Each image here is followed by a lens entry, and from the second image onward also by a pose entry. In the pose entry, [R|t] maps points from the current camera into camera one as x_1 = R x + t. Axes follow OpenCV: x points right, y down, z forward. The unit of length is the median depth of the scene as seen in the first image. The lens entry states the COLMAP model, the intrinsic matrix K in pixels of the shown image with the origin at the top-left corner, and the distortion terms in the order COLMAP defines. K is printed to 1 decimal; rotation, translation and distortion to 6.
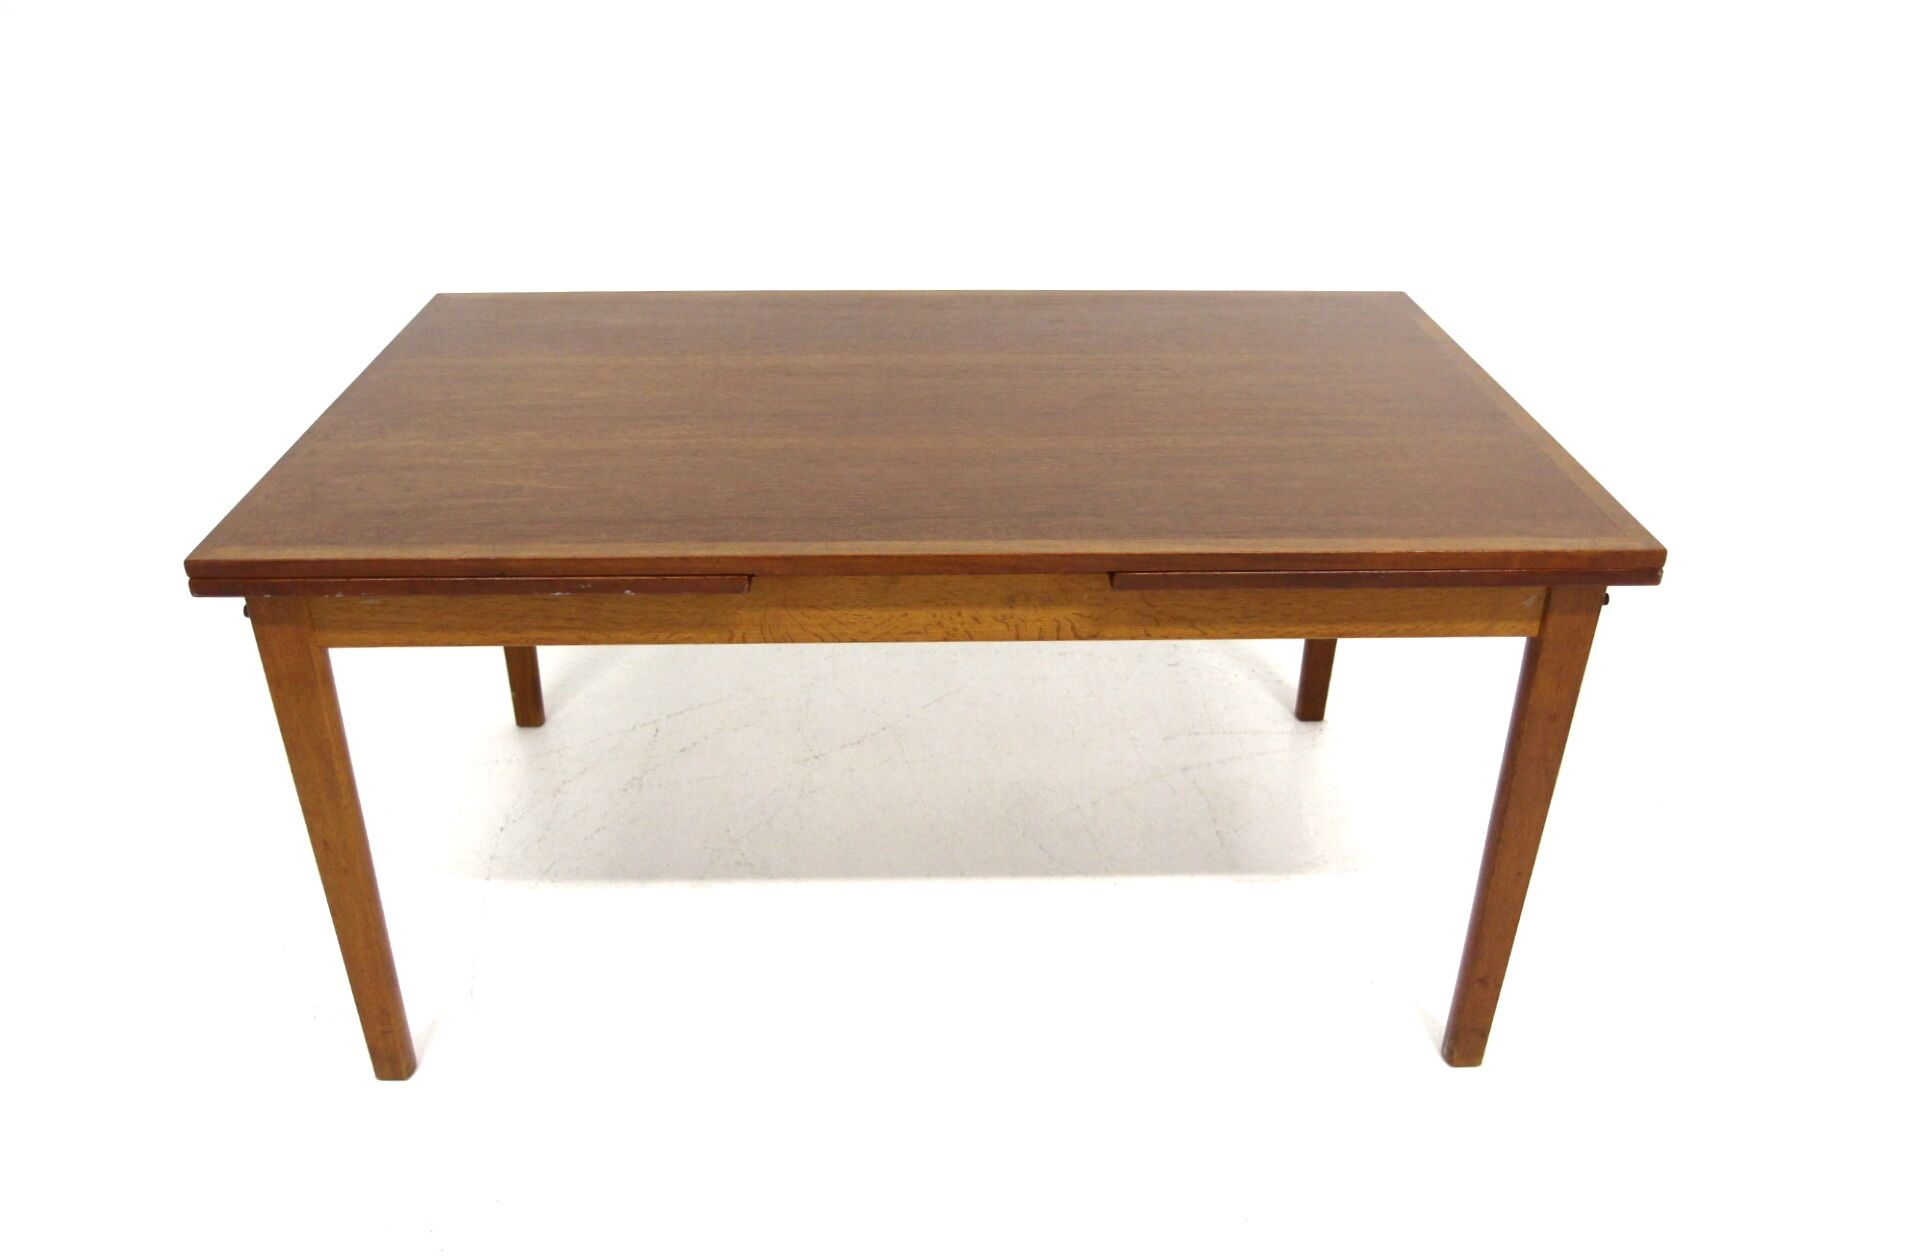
lens RADIAL K [[1494.5, 0, 947.1], [0, 1494.5, 647.3], [0, 0, 1]] dist [-0.077222, -0.006466]
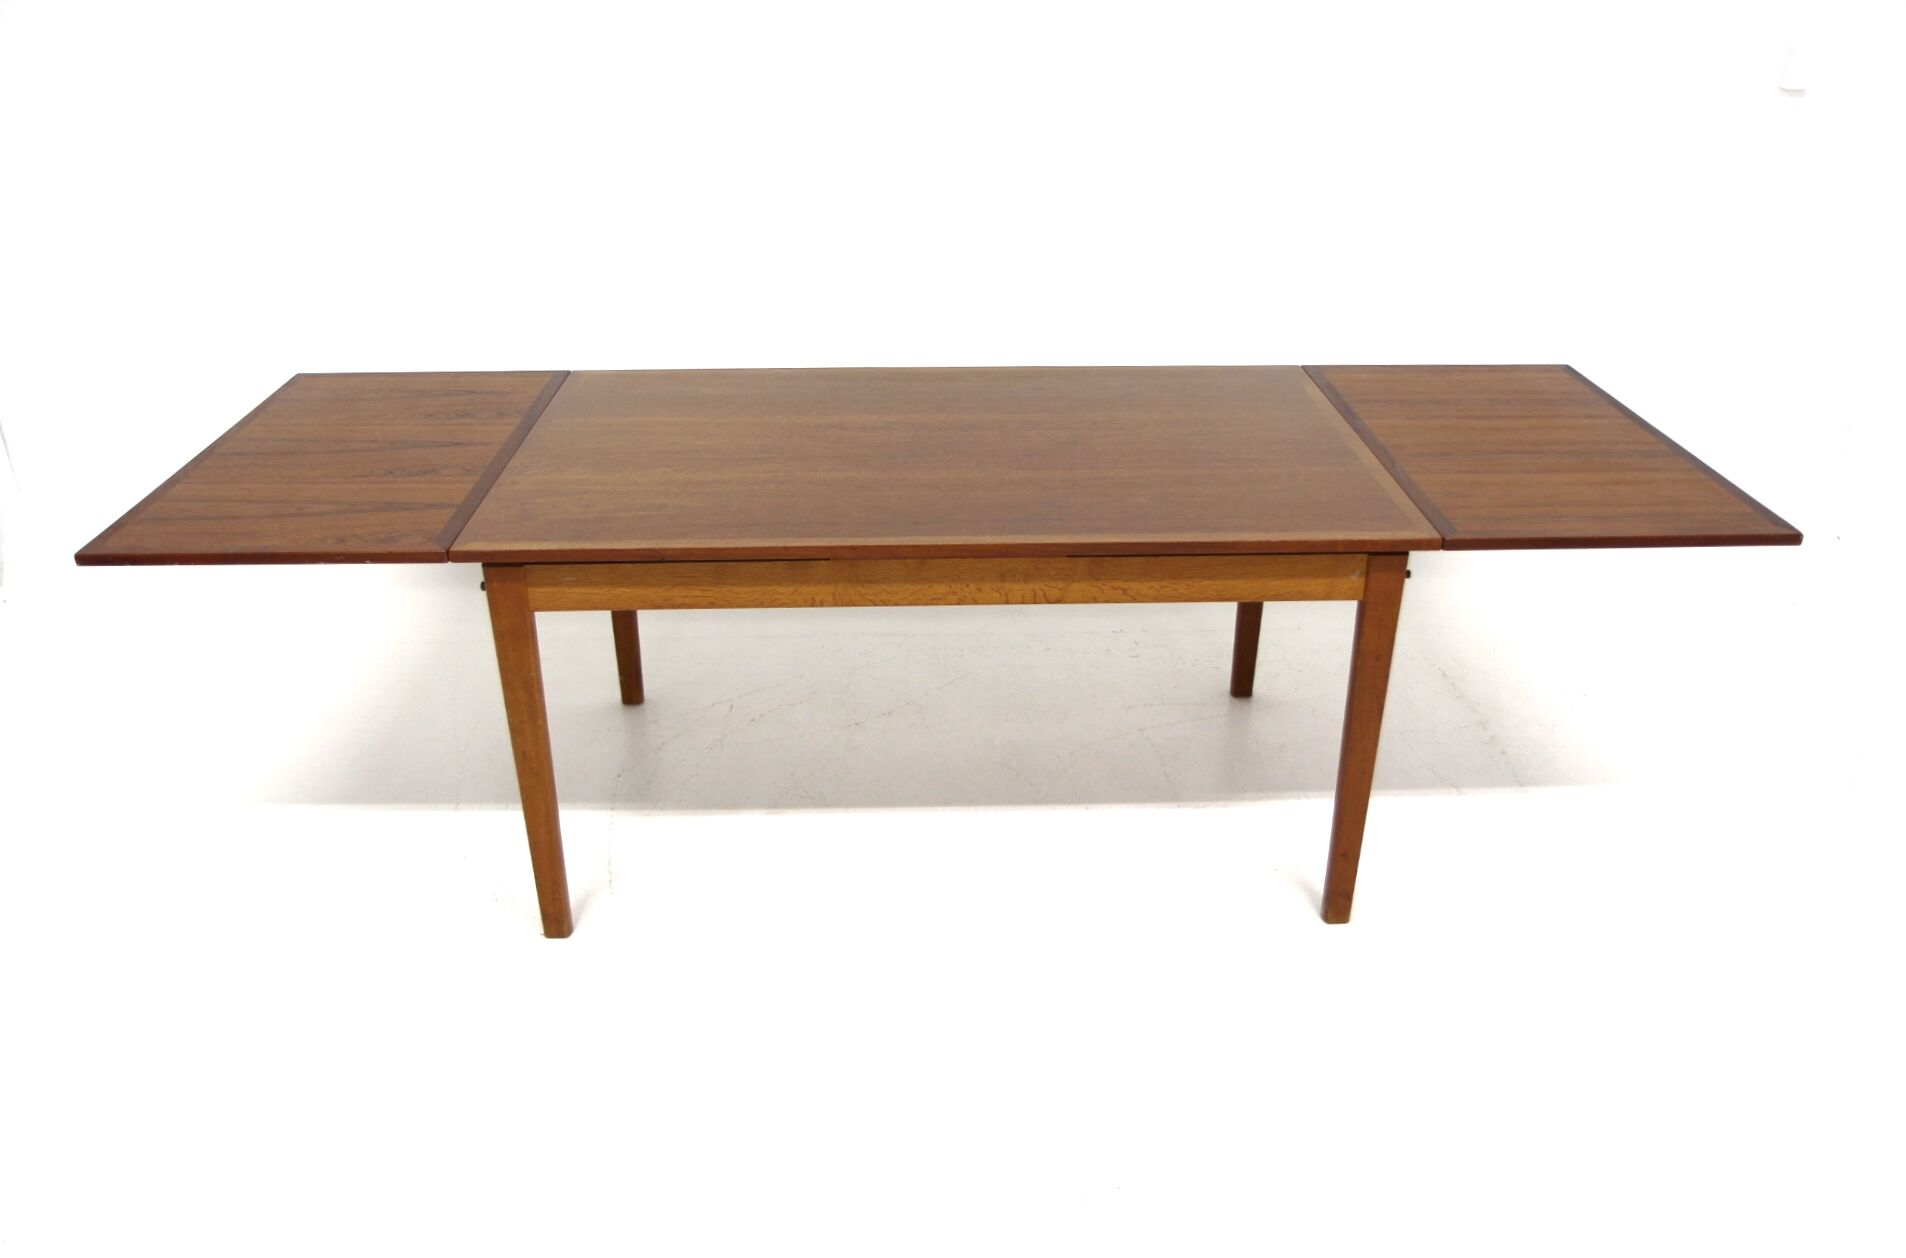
lens RADIAL K [[1494.5, 0, 964.5], [0, 1494.5, 630.8], [0, 0, 1]] dist [-0.077222, -0.006466]
pose [[0.999948, -0.006681, 0.007700, -0.006077], [0.007086, 0.998526, -0.053819, 0.092066], [-0.007329, 0.053871, 0.998521, -0.433157]]
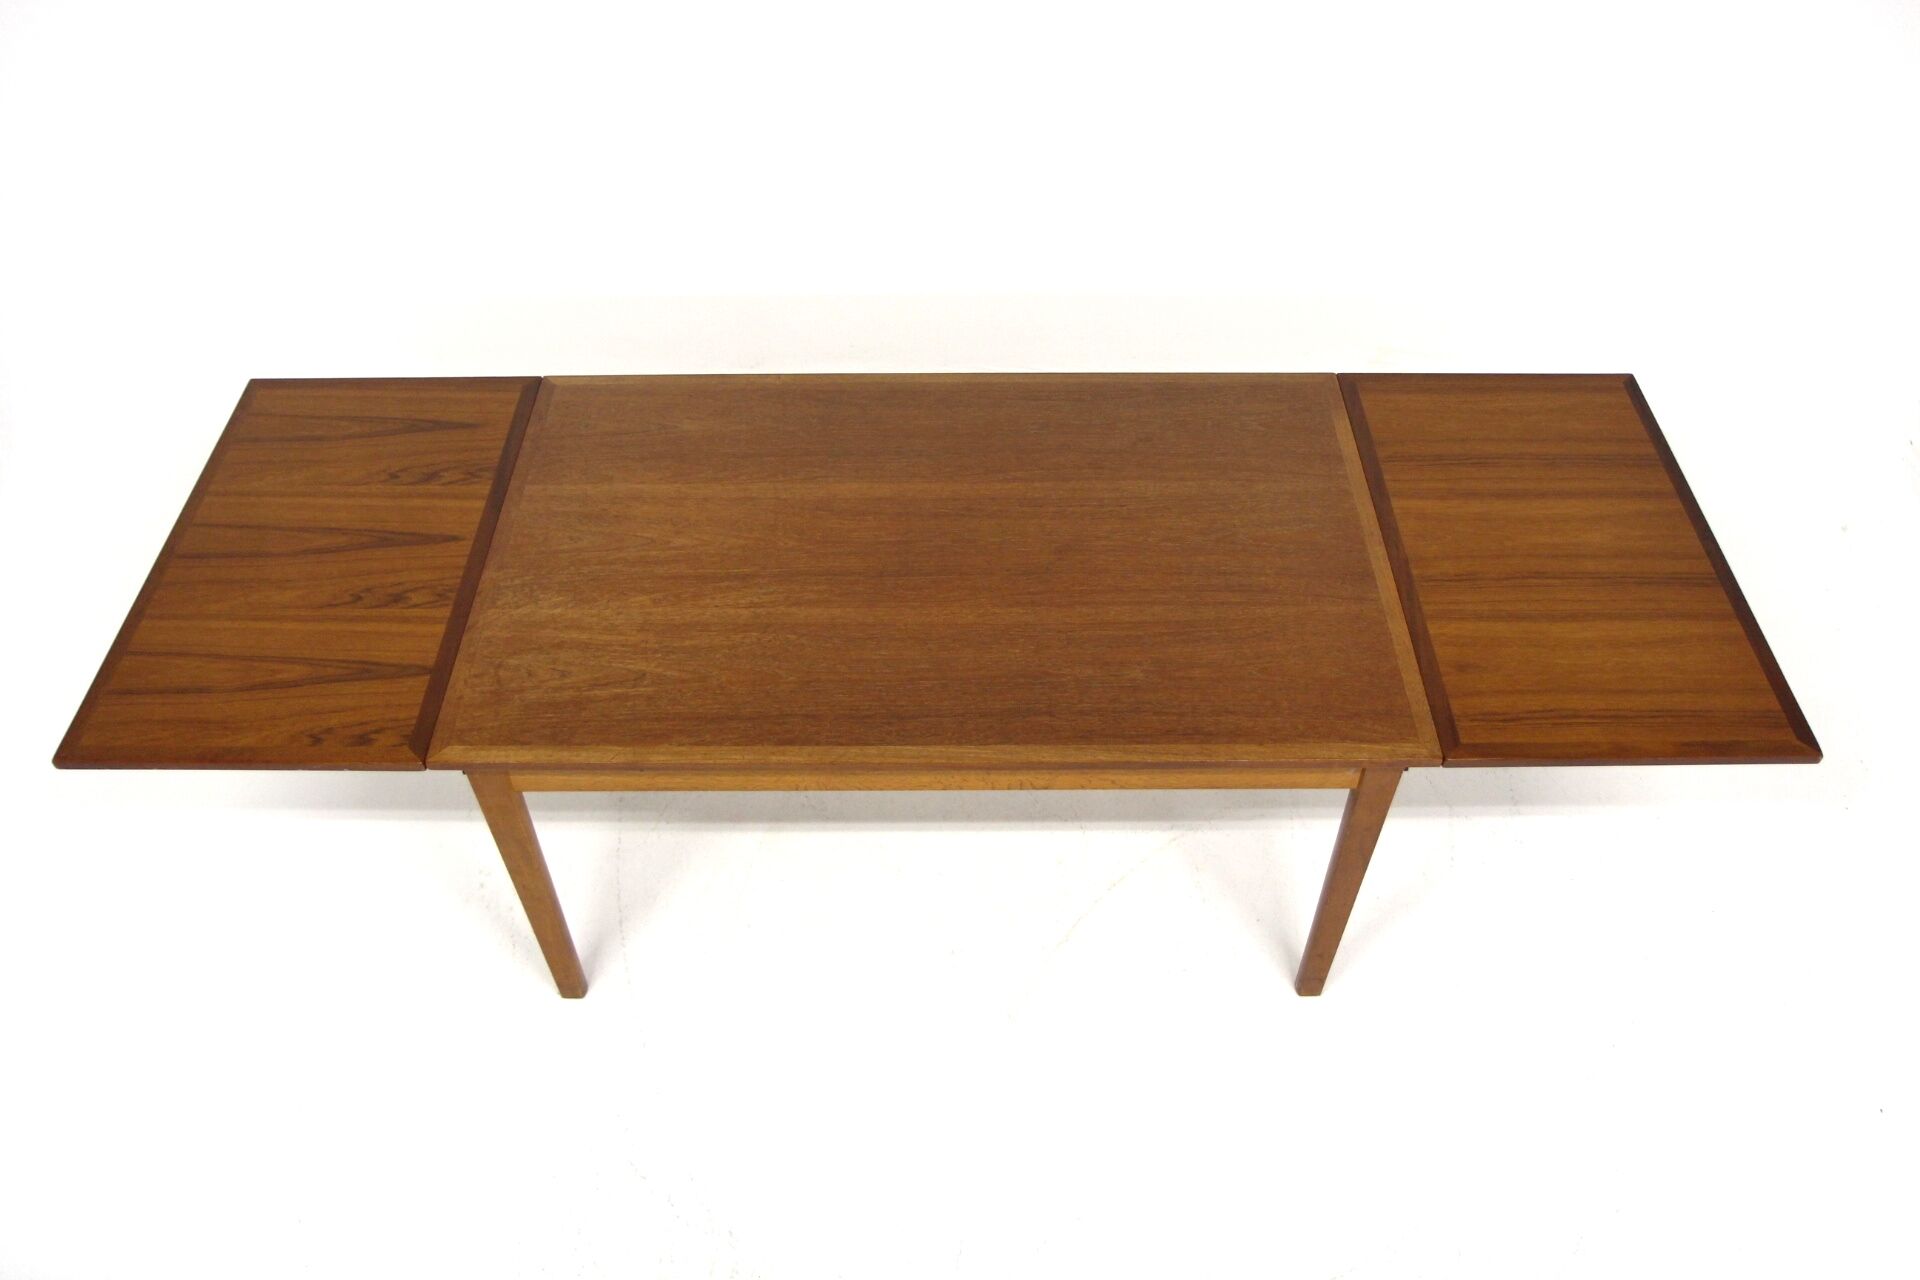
lens RADIAL K [[1498.0, 0, 967.4], [0, 1498.0, 638.0], [0, 0, 1]] dist [-0.085090, 0.005824]
pose [[0.999759, 0.009996, -0.019551, 0.044910], [-0.003545, 0.952164, 0.305567, -0.544516], [0.021670, -0.305424, 0.951970, -0.315511]]
